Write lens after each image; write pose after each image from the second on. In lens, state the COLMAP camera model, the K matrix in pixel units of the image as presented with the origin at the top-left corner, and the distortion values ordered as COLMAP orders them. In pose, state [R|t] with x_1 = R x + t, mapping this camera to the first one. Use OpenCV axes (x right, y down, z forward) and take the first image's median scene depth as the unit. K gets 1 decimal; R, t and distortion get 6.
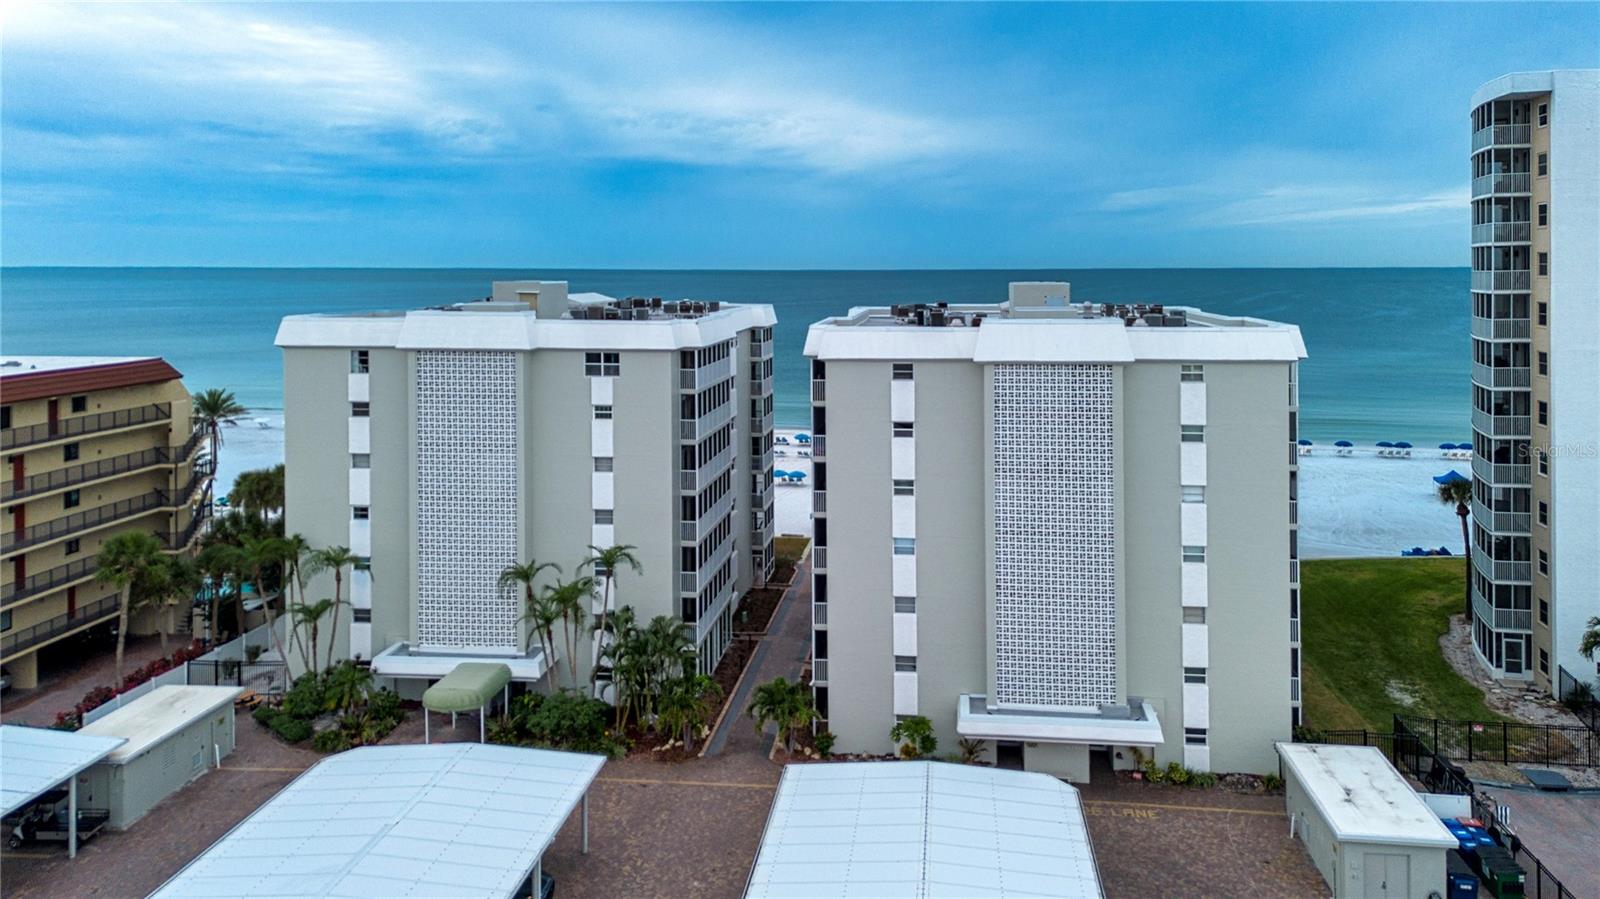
lens RADIAL K [[1180.4, 0, 829.5], [0, 1180.4, 263.7], [0, 0, 1]] dist [0.019014, -0.004022]
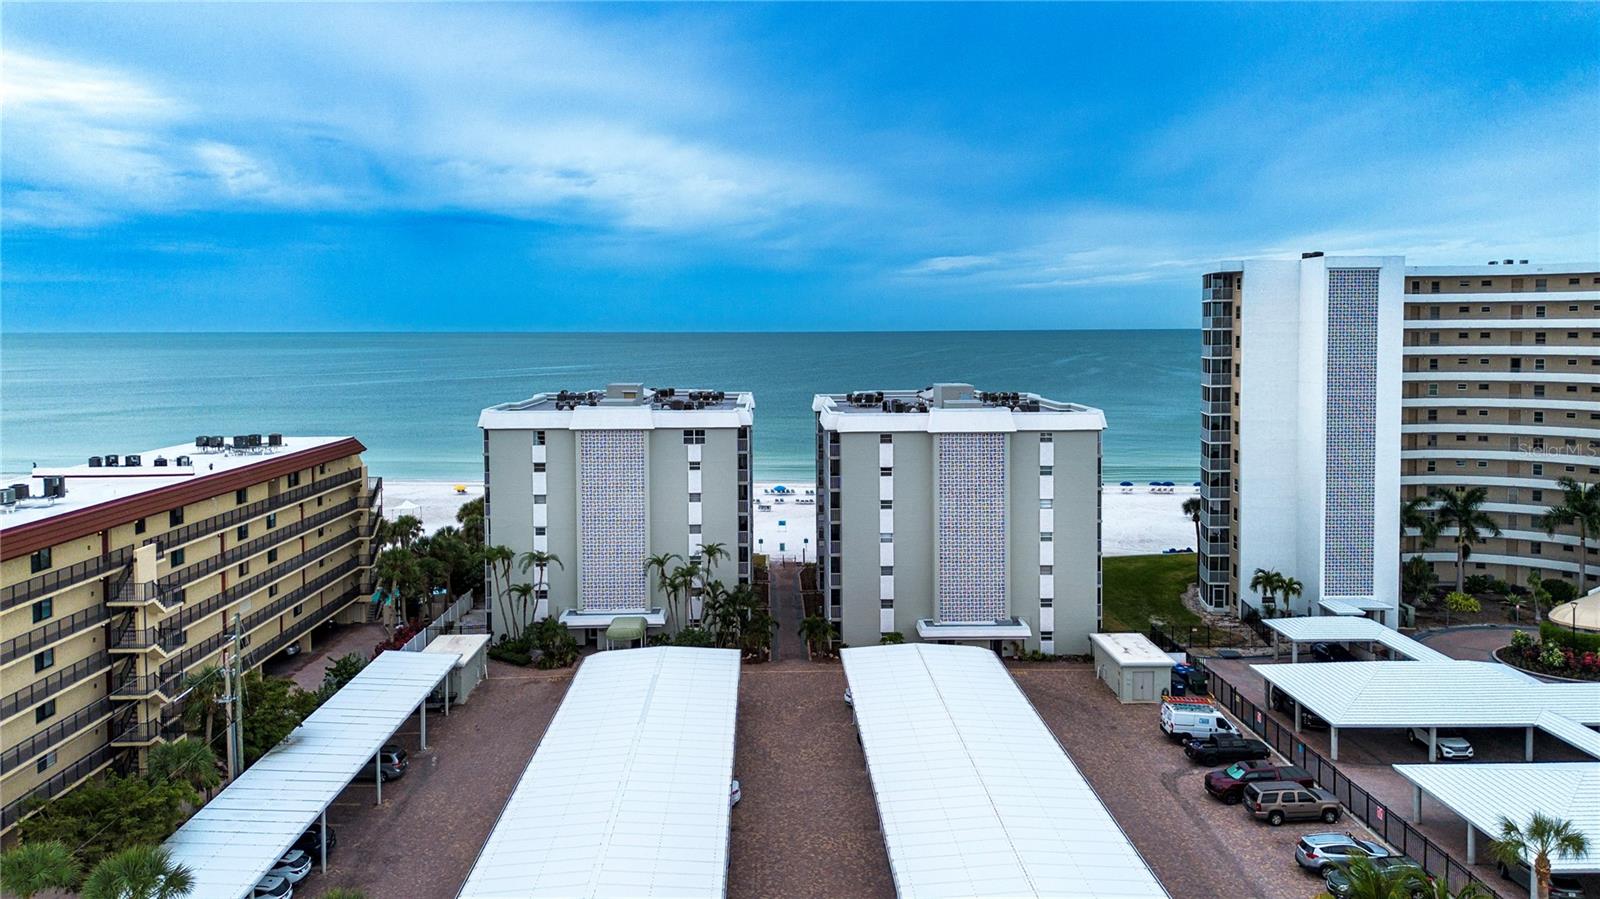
lens RADIAL K [[1142.0, 0, 799.4], [0, 1142.0, 383.9], [0, 0, 1]] dist [0.040247, -0.004495]
pose [[0.991584, -0.010042, 0.129075, -0.271875], [0.003788, 0.998811, 0.048611, -0.070059], [-0.129410, -0.047713, 0.990443, -0.632758]]
